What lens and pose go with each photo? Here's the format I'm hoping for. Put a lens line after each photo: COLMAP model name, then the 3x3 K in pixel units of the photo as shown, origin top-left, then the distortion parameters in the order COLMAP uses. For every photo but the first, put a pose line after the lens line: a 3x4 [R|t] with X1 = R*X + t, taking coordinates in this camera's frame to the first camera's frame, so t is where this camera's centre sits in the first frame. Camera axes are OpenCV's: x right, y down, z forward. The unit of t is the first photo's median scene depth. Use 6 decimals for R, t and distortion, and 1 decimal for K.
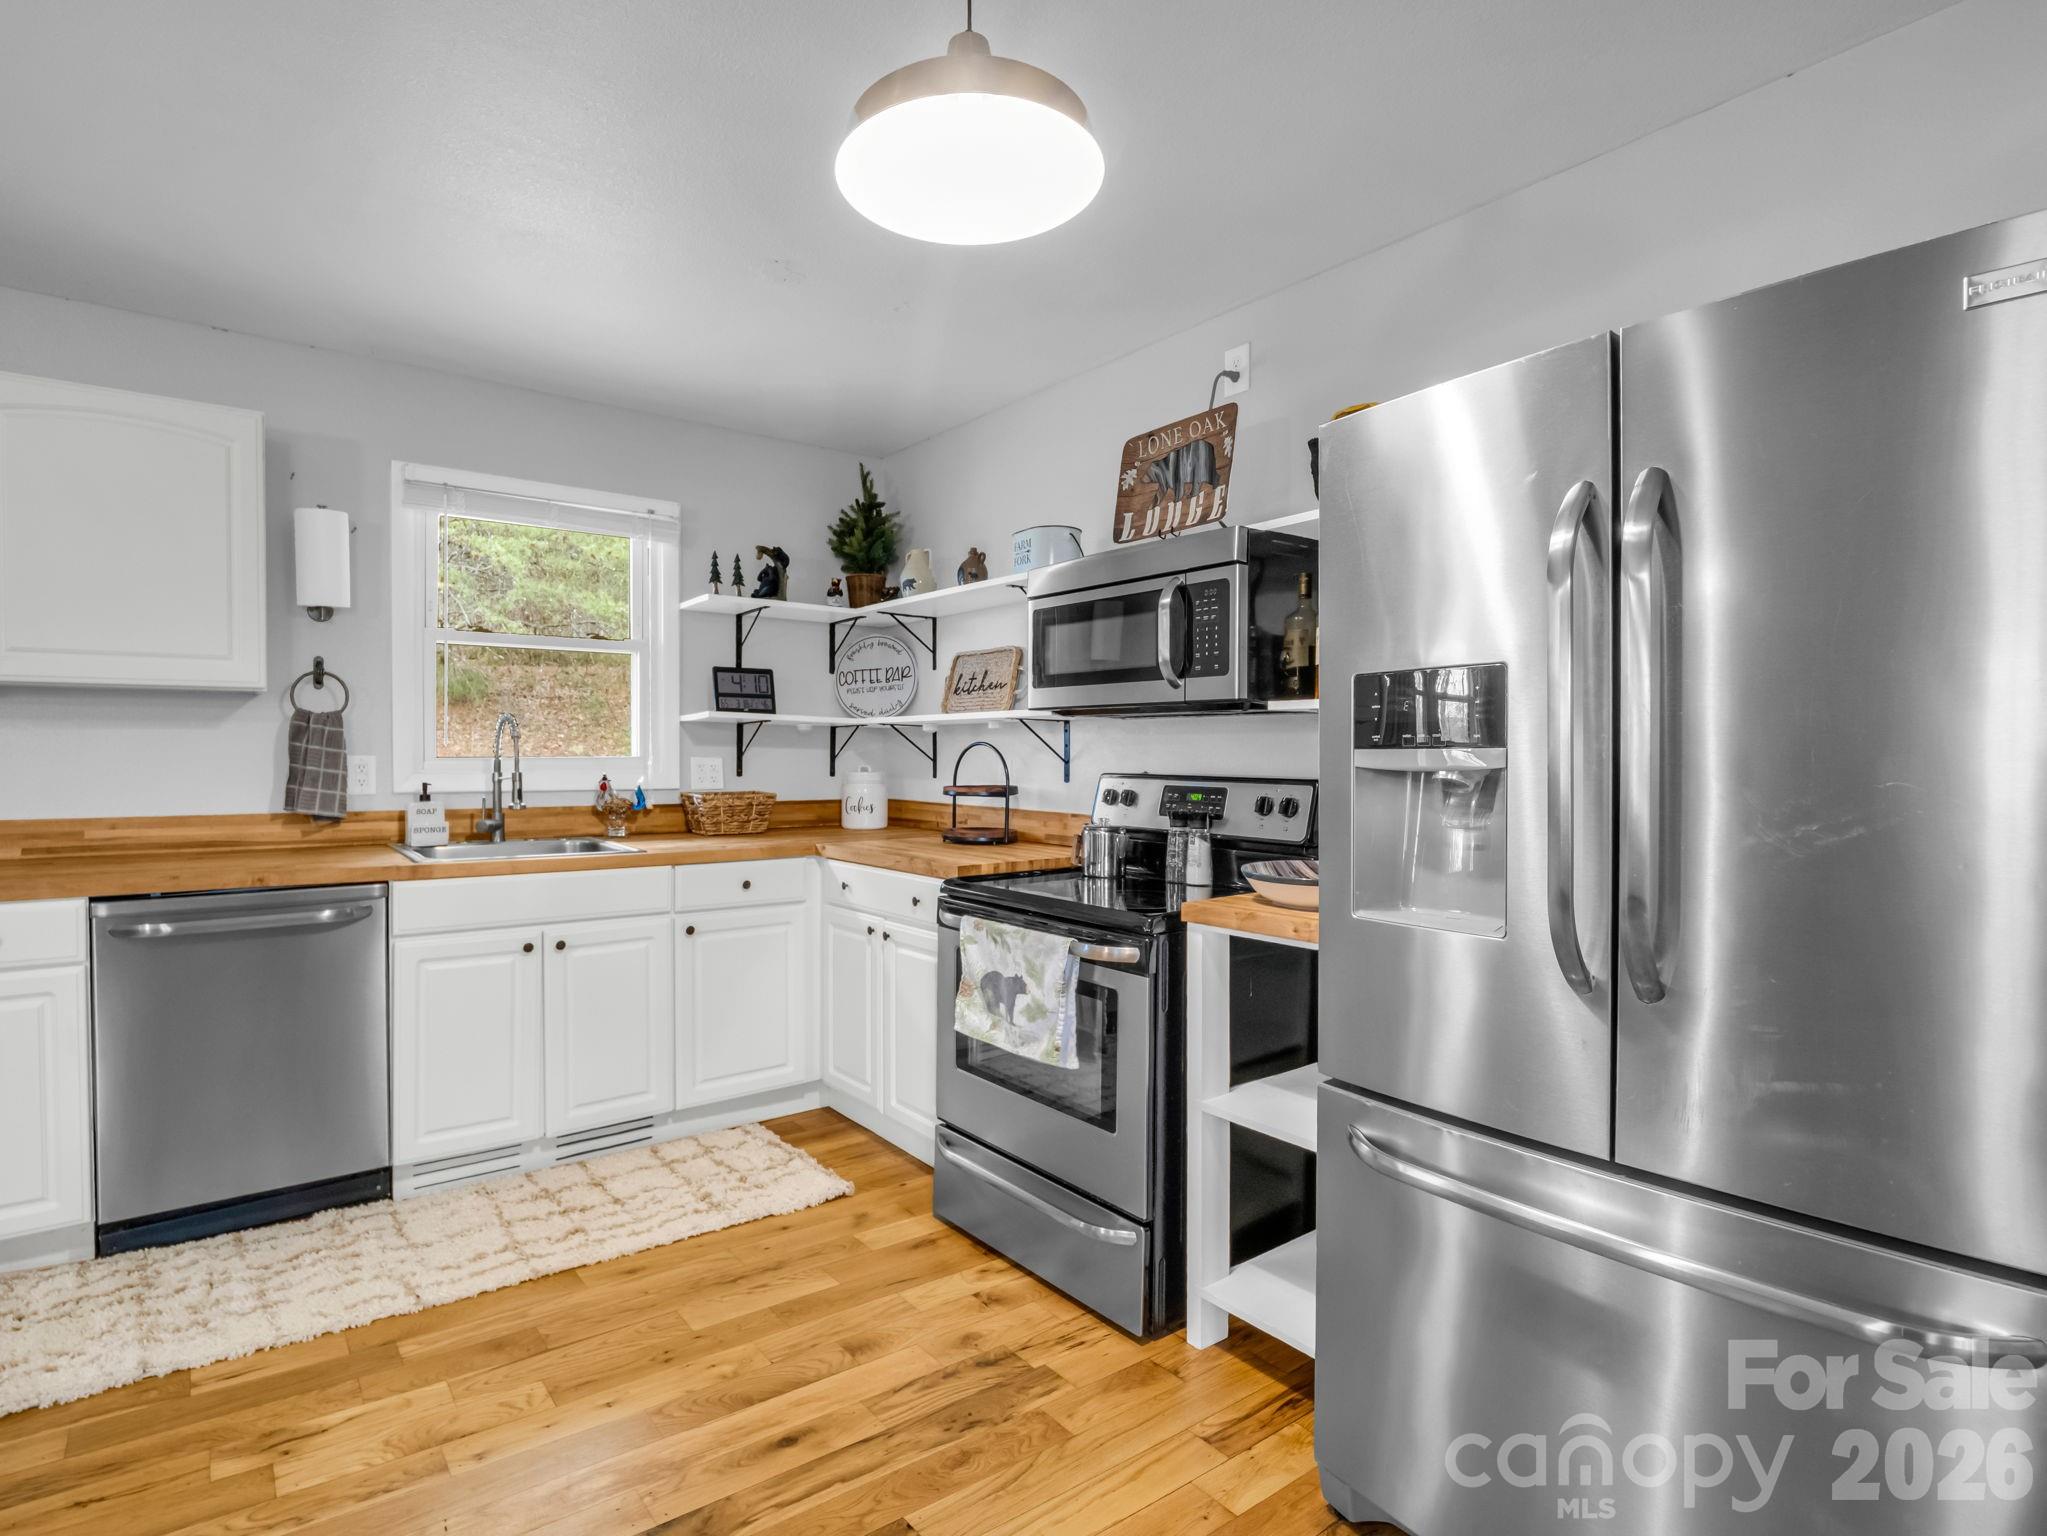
lens RADIAL K [[1050.9, 0, 942.0], [0, 1050.9, 765.0], [0, 0, 1]] dist [-0.004638, -0.001859]
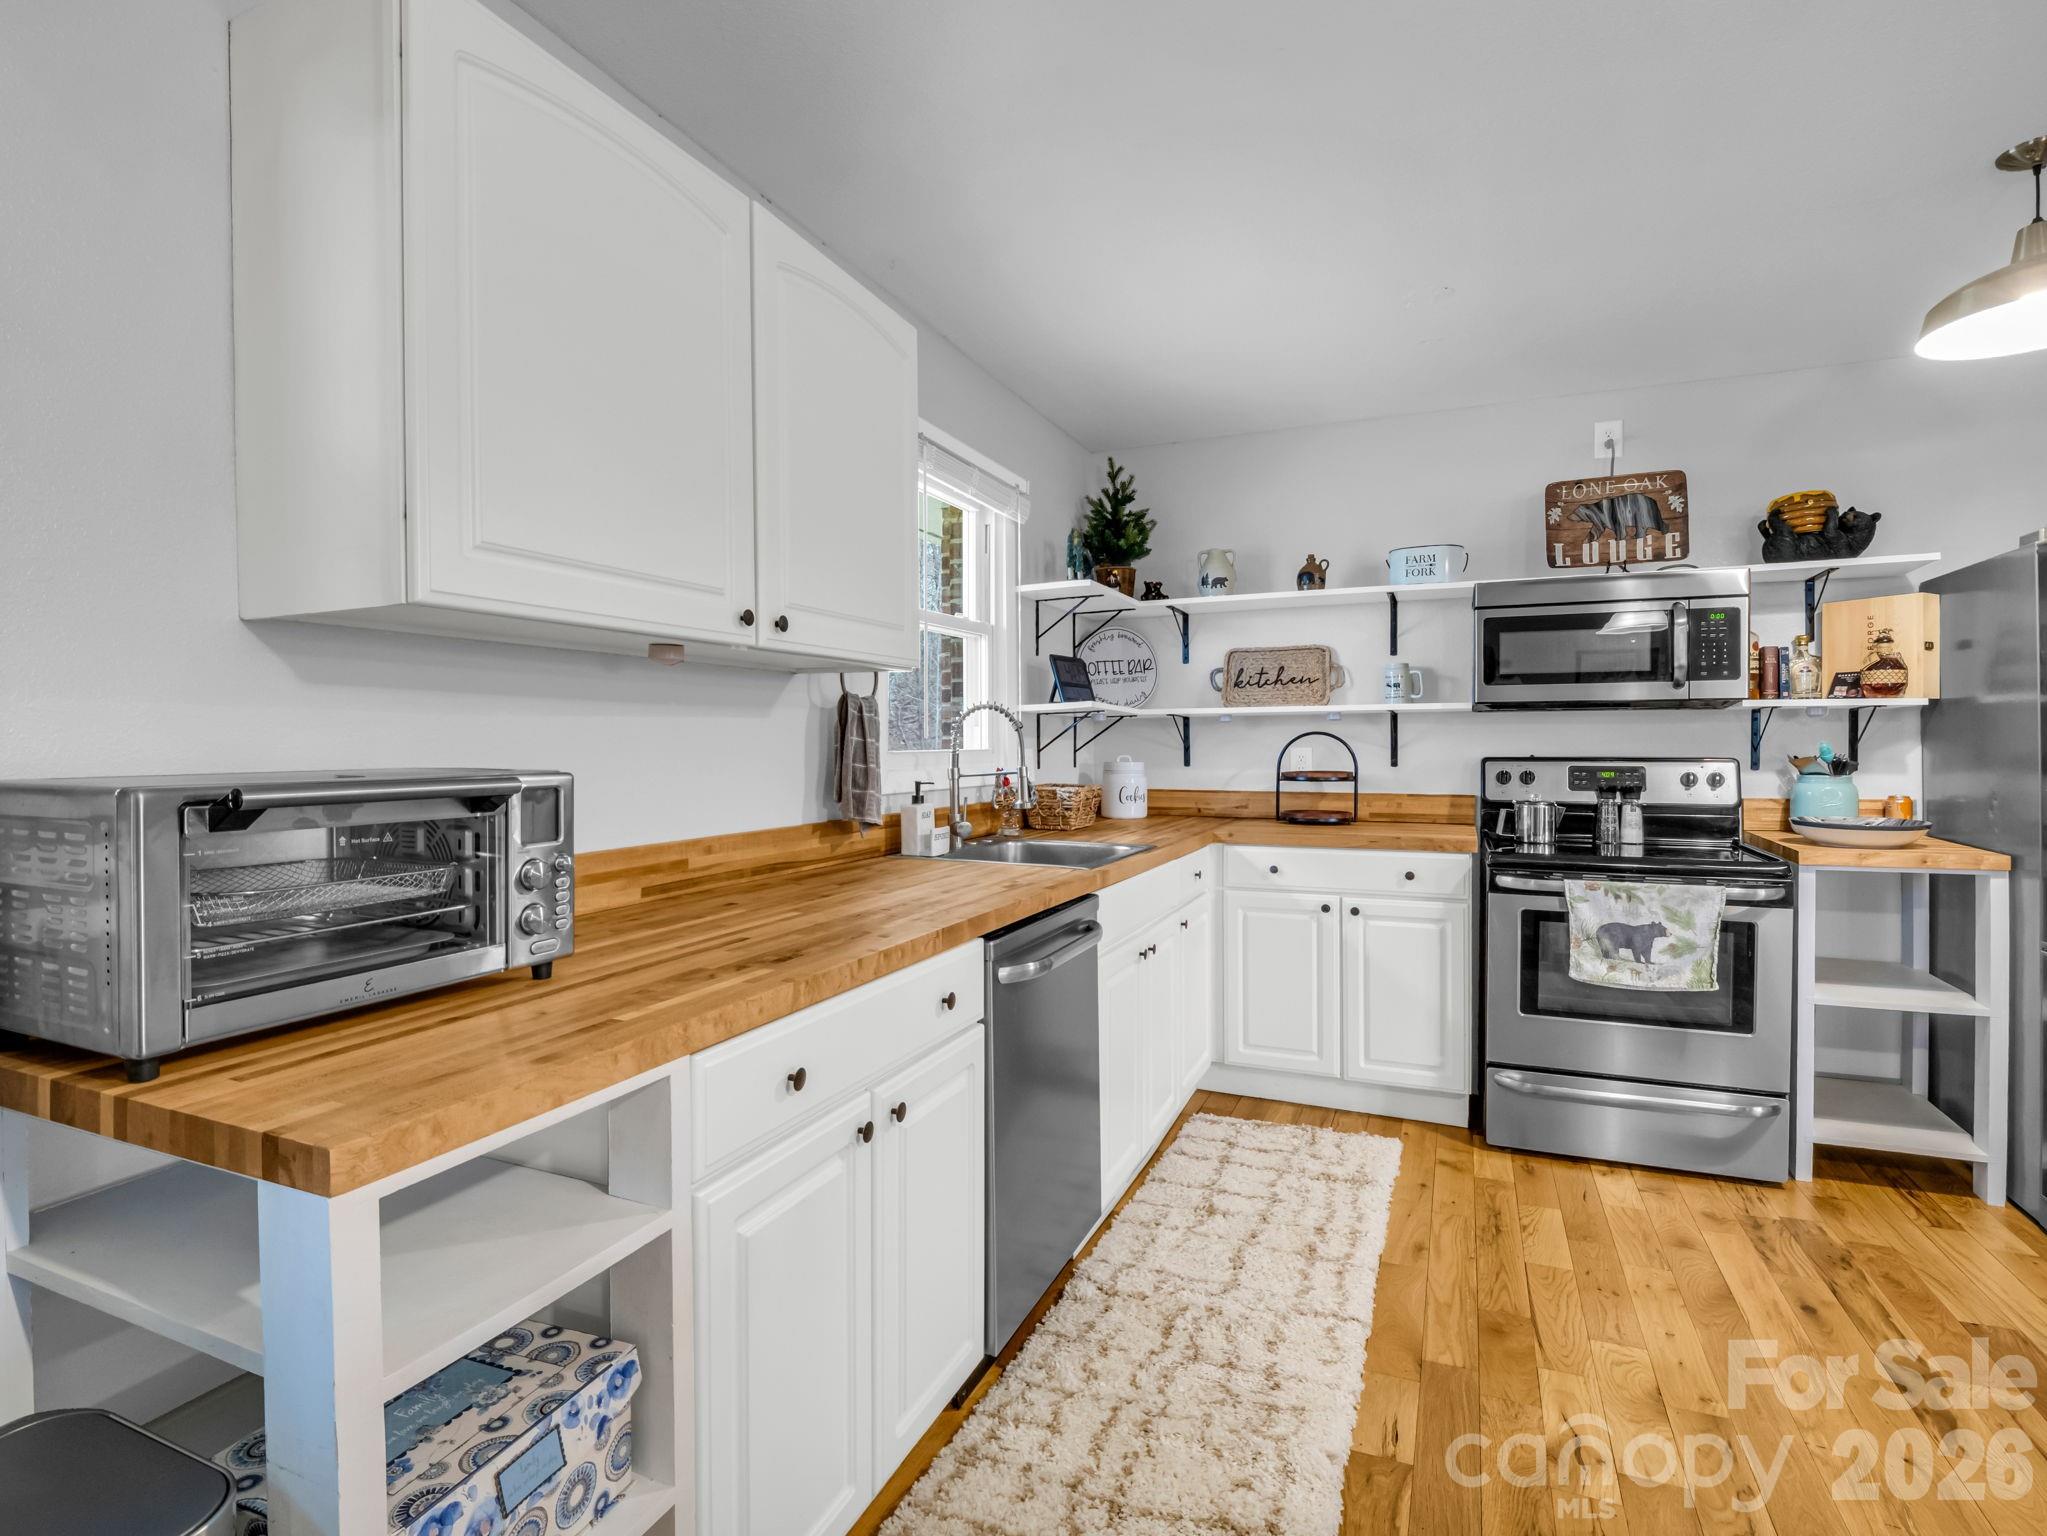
lens RADIAL K [[1050.9, 0, 1021.3], [0, 1050.9, 754.0], [0, 0, 1]] dist [-0.004638, -0.001859]
pose [[0.863619, -0.012751, 0.503984, -0.973098], [0.013380, 0.999908, 0.002369, -0.006850], [-0.503968, 0.004697, 0.863710, 0.262135]]
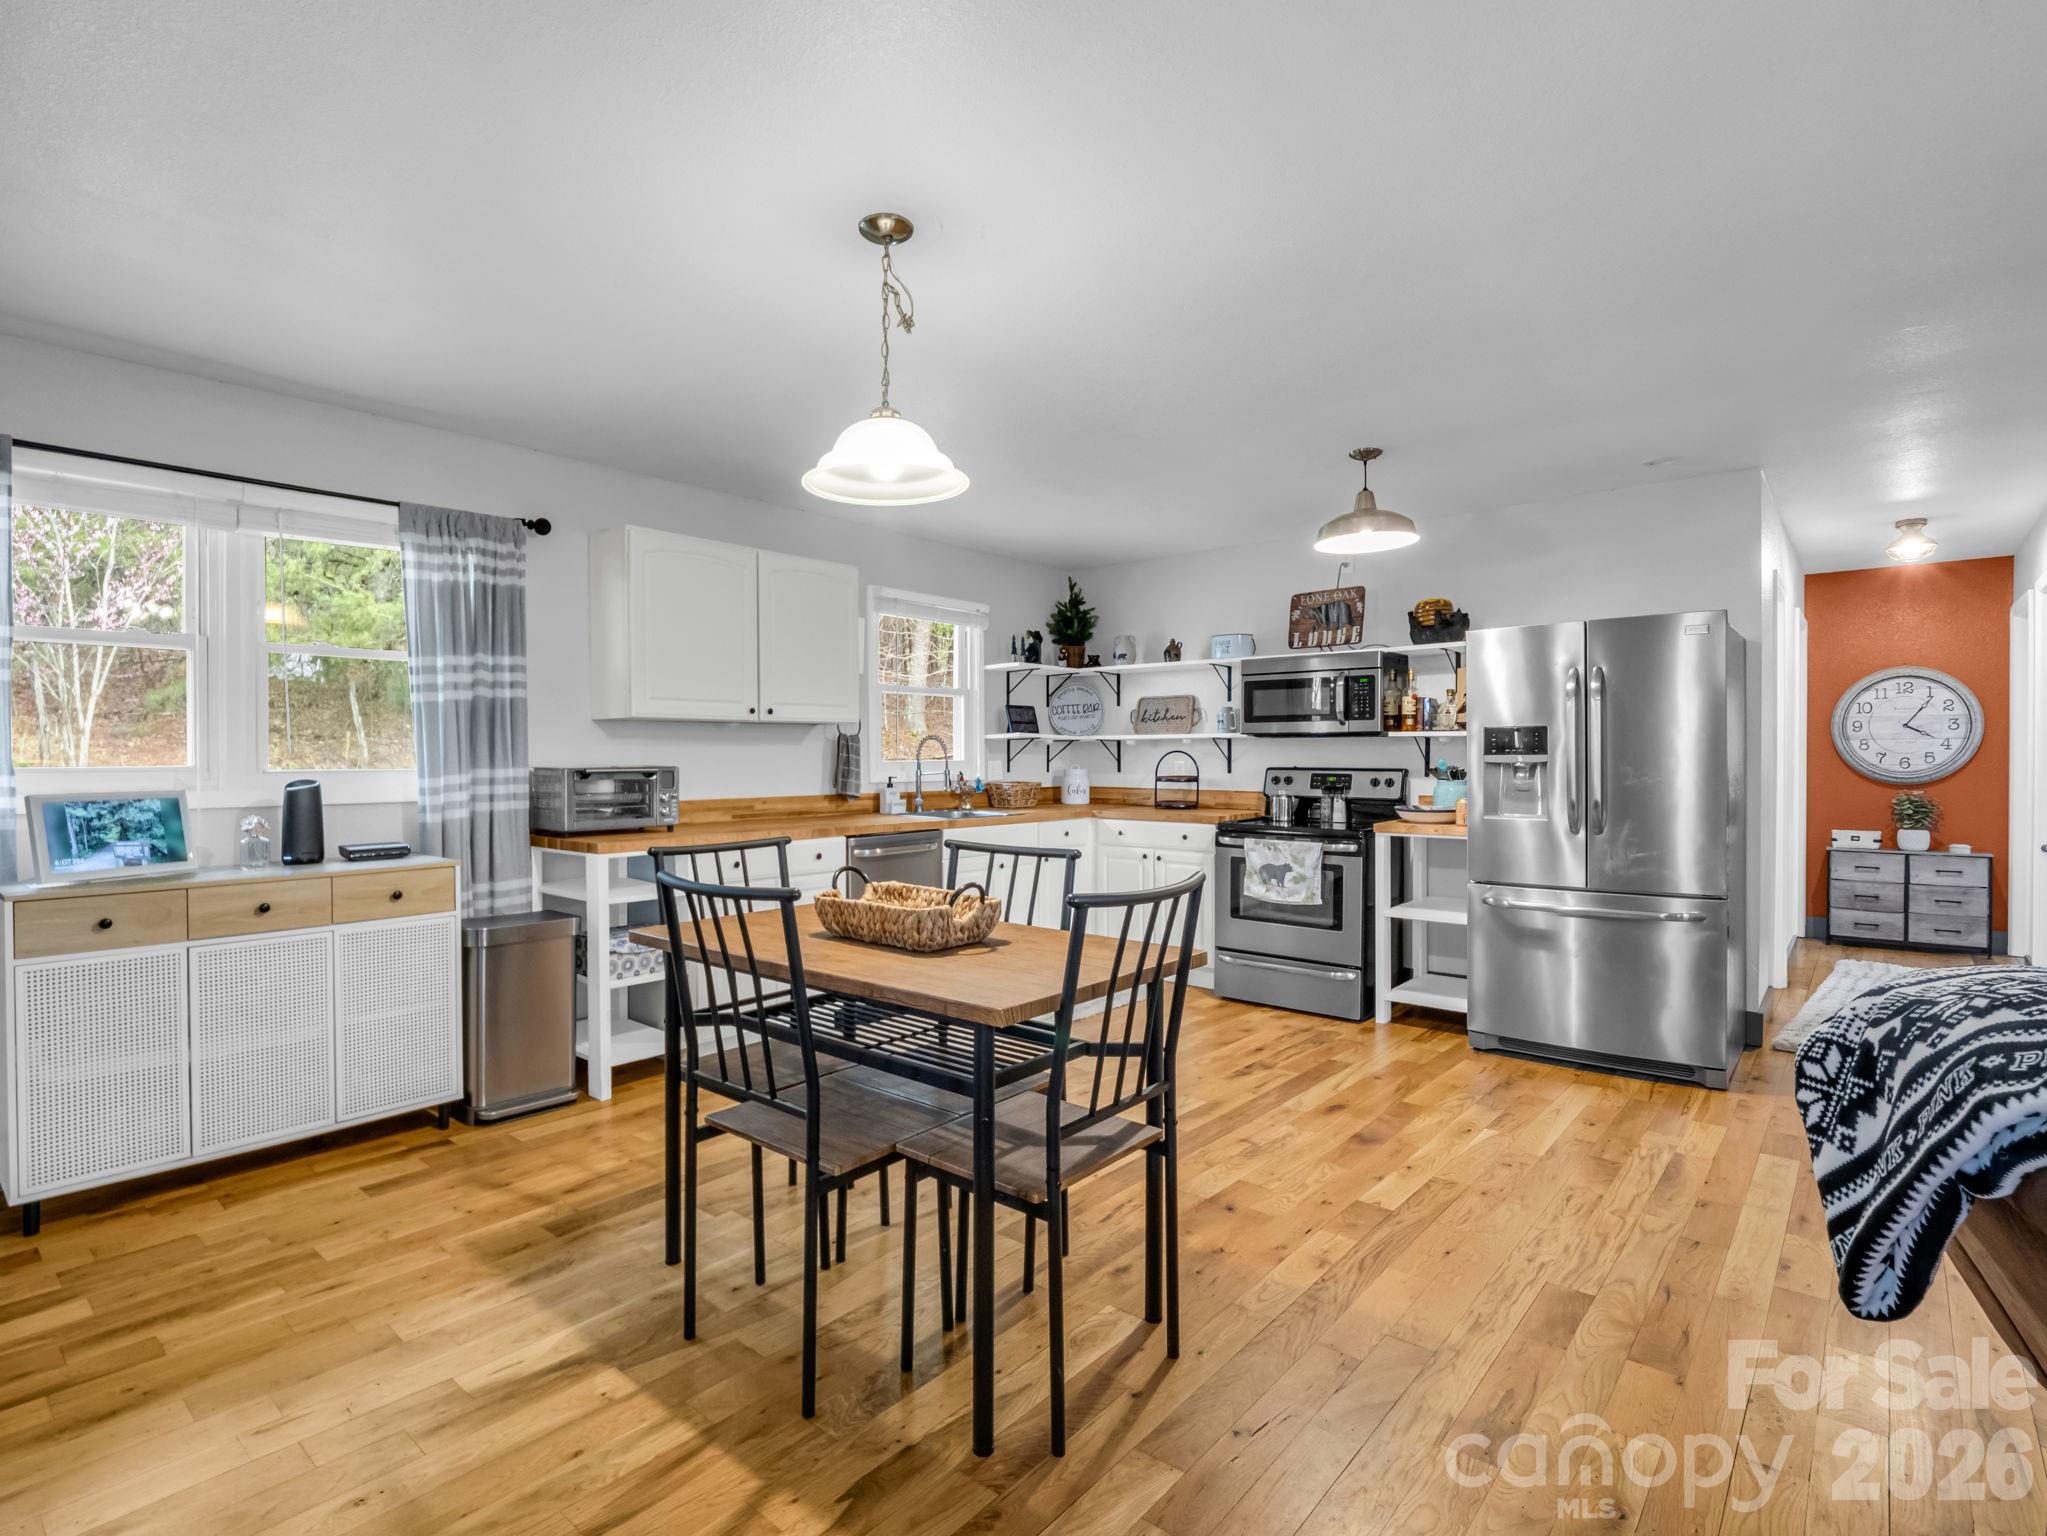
lens RADIAL K [[1050.9, 0, 956.9], [0, 1050.9, 744.0], [0, 0, 1]] dist [-0.004638, -0.001859]
pose [[0.982131, -0.002302, 0.188185, -0.800033], [0.006656, 0.999724, -0.022511, 0.004201], [-0.188081, 0.023362, 0.981876, -0.776681]]
